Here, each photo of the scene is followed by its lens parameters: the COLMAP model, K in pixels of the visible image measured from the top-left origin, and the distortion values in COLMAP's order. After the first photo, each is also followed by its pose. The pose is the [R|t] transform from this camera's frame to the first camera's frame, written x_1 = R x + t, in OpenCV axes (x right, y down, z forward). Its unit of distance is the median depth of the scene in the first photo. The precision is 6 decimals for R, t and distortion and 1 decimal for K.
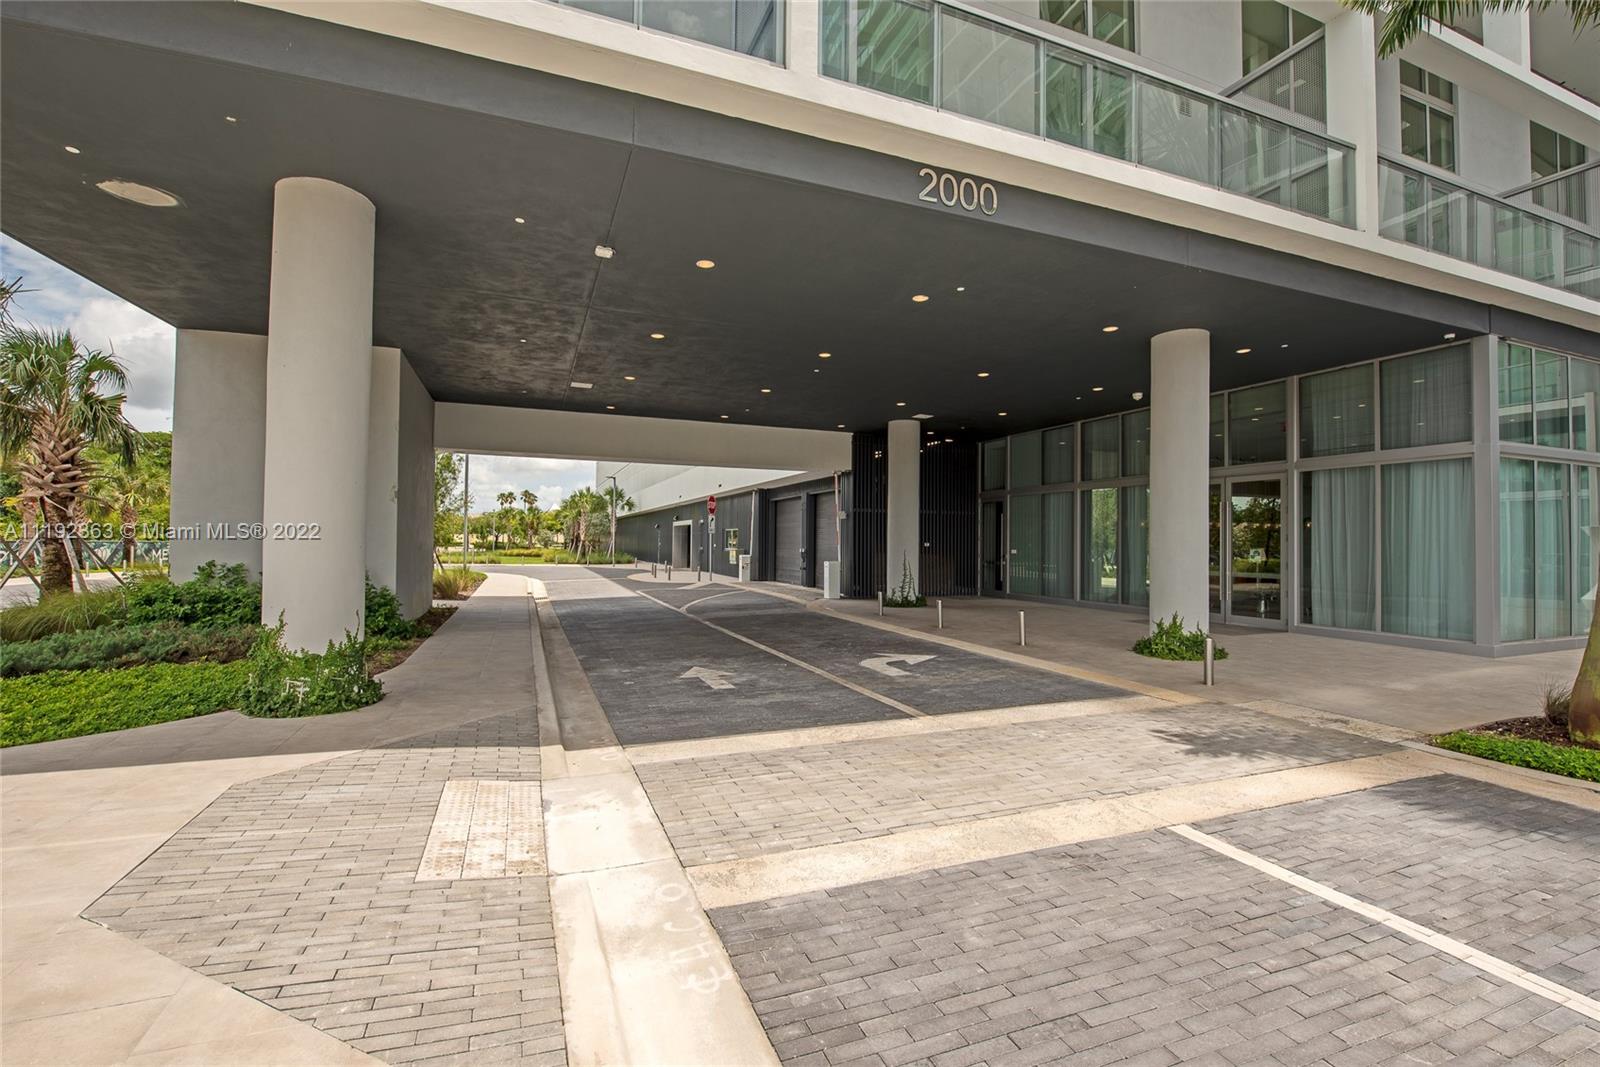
lens RADIAL K [[698.3, 0, 800.0], [0, 698.3, 533.5], [0, 0, 1]] dist [-0.001621, -0.006410]
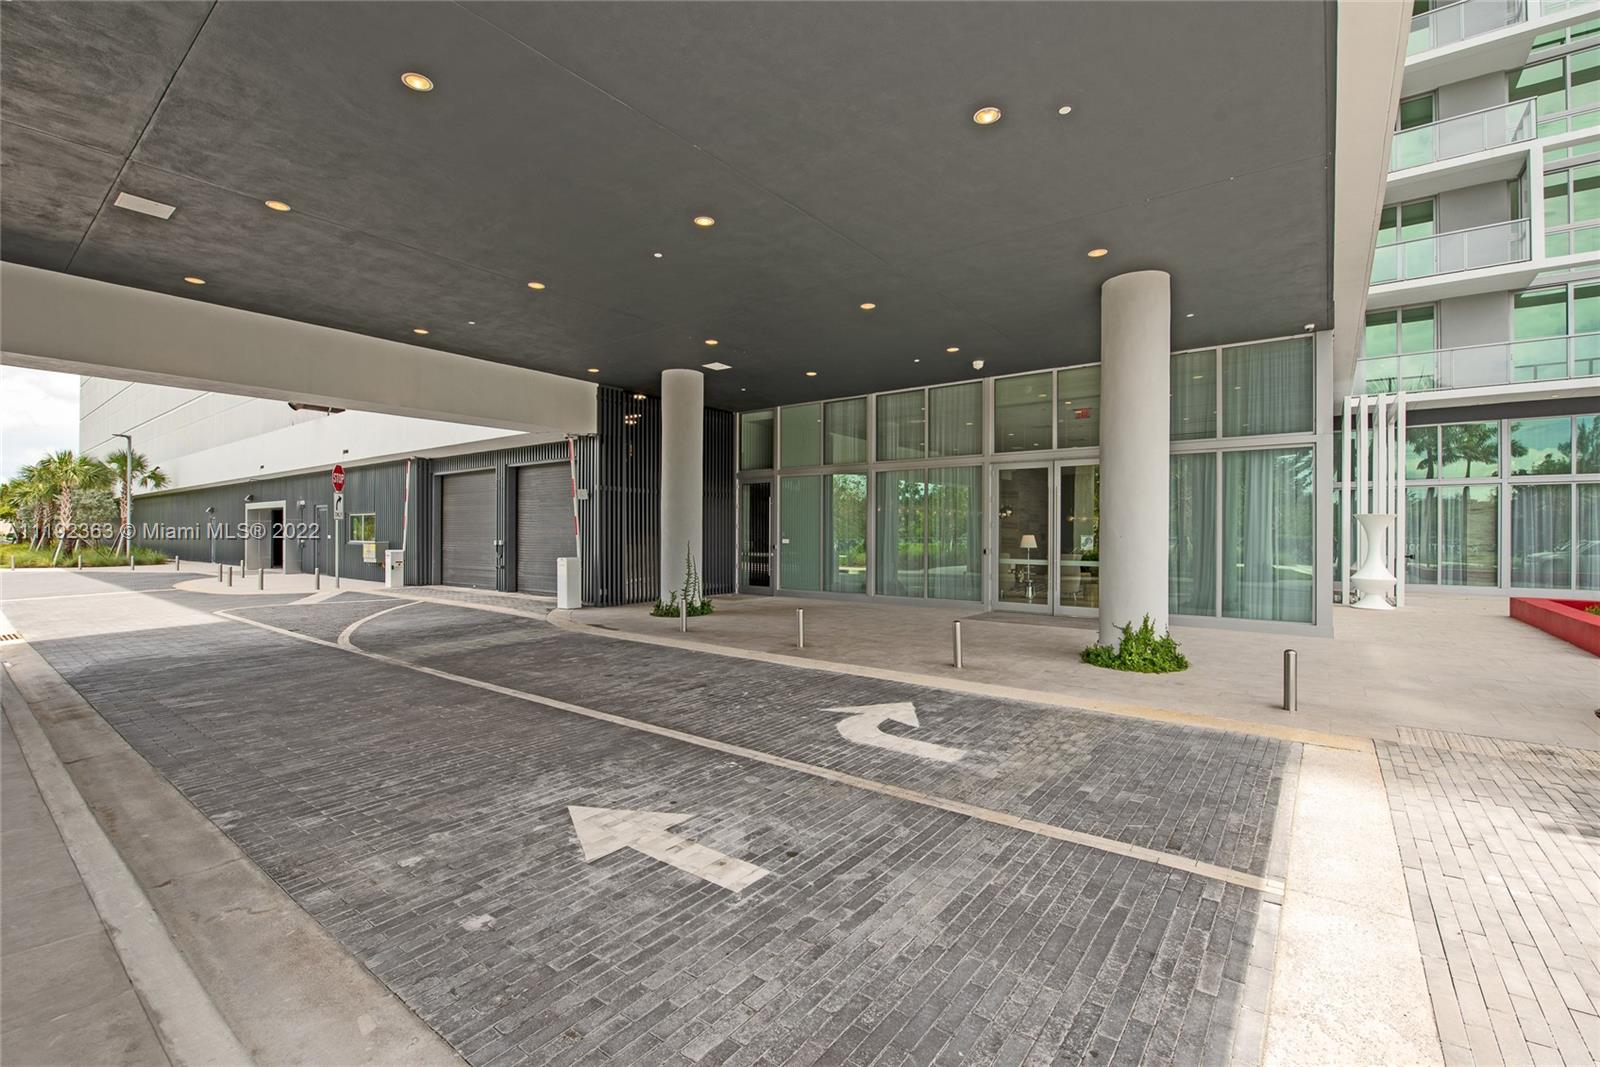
lens RADIAL K [[698.3, 0, 800.0], [0, 698.3, 533.5], [0, 0, 1]] dist [-0.001621, -0.006410]
pose [[0.863236, -0.003529, 0.504789, -0.109483], [-0.003623, 0.999906, 0.013186, 0.004312], [-0.504788, -0.013211, 0.863142, 0.237386]]
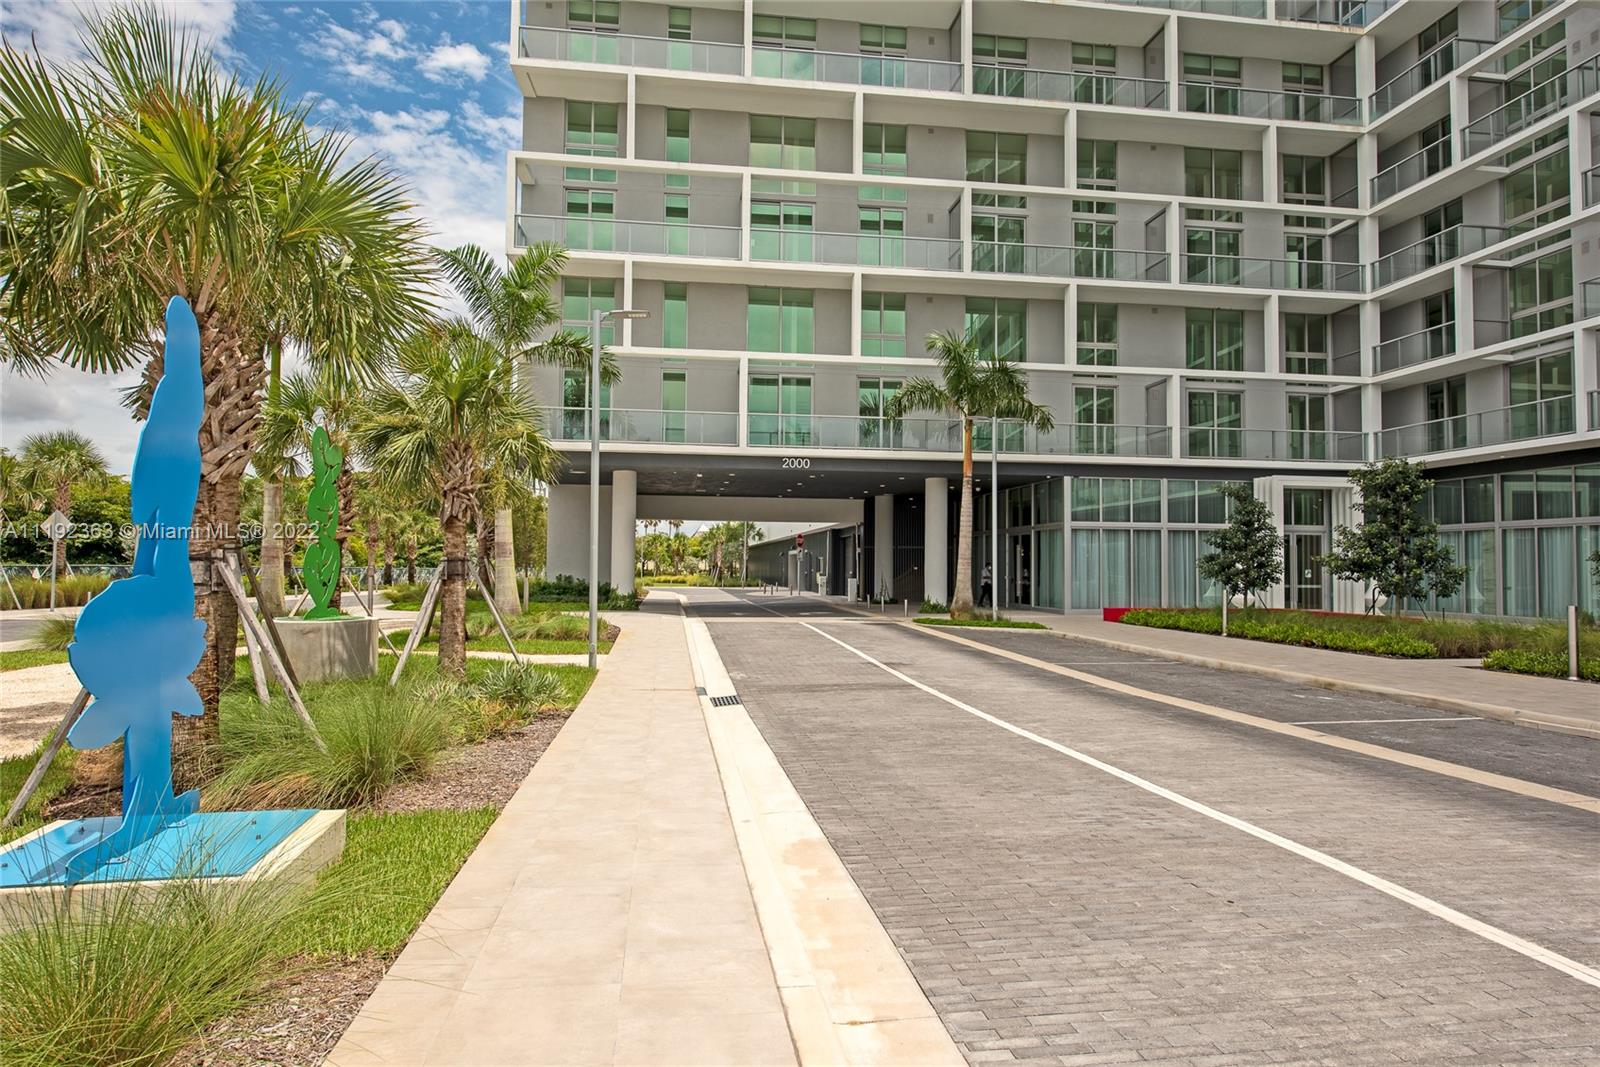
lens RADIAL K [[912.2, 0, 800.0], [0, 912.2, 533.5], [0, 0, 1]] dist [-0.000500, -0.000033]
pose [[0.972822, -0.011588, -0.231263, 0.401300], [0.005323, 0.999602, -0.027695, -0.006313], [0.231492, 0.025711, 0.972497, -1.047474]]
